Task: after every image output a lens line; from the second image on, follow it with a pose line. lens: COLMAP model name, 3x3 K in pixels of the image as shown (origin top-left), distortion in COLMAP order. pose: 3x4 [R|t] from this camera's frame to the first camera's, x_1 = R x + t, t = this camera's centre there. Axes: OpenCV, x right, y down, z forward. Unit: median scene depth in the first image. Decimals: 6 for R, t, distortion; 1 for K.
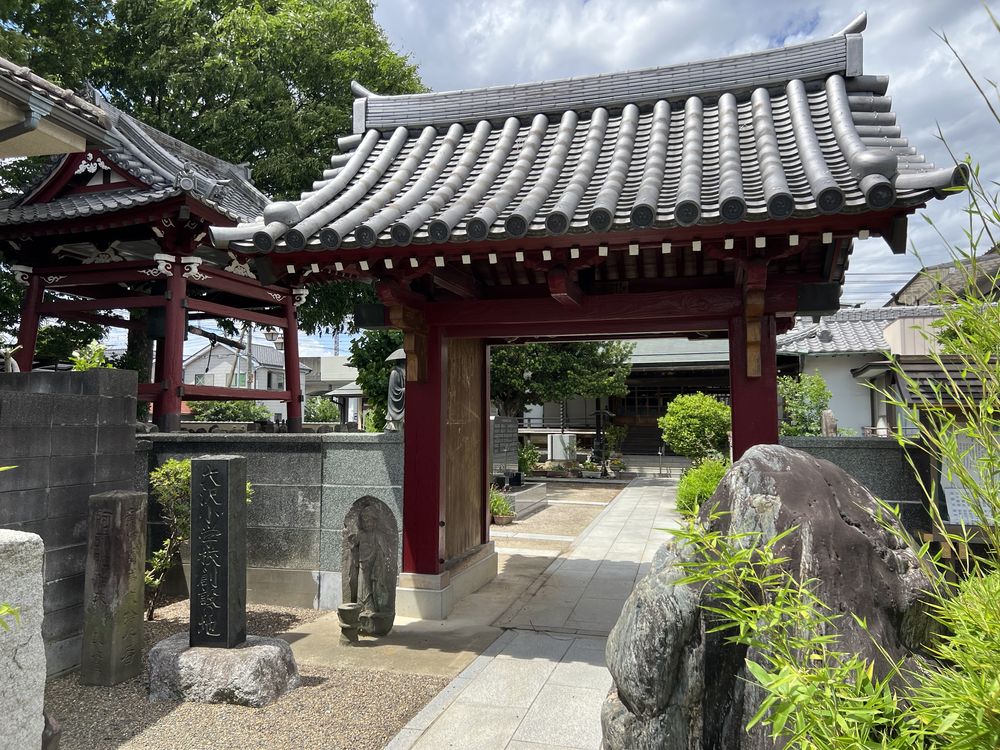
lens RADIAL K [[756.0, 0, 489.8], [0, 756.0, 367.5], [0, 0, 1]] dist [0.039168, -0.046863]
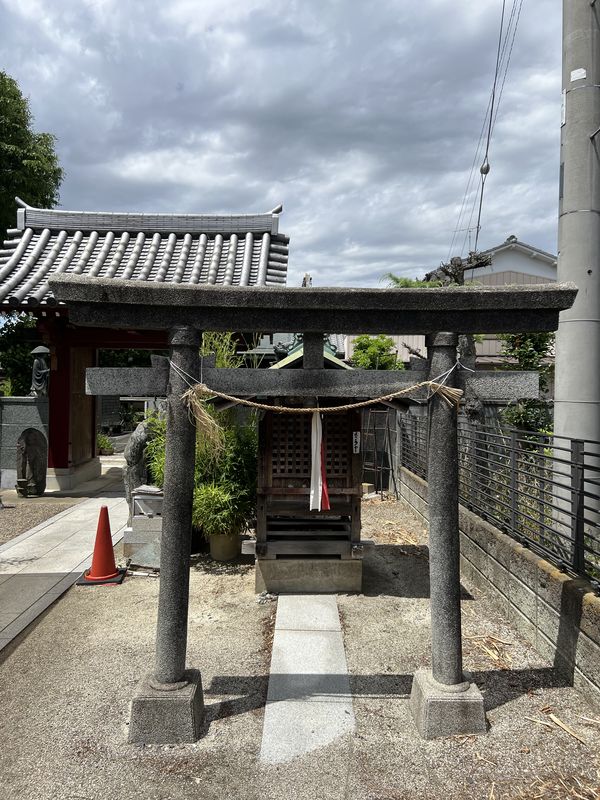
lens RADIAL K [[604.8, 0, 297.7], [0, 604.8, 393.8], [0, 0, 1]] dist [0.039168, -0.046863]
pose [[0.952534, 0.009377, 0.304288, 0.016691], [-0.031425, 0.997215, 0.067641, -0.043804], [-0.302806, -0.073992, 0.950176, -0.640585]]
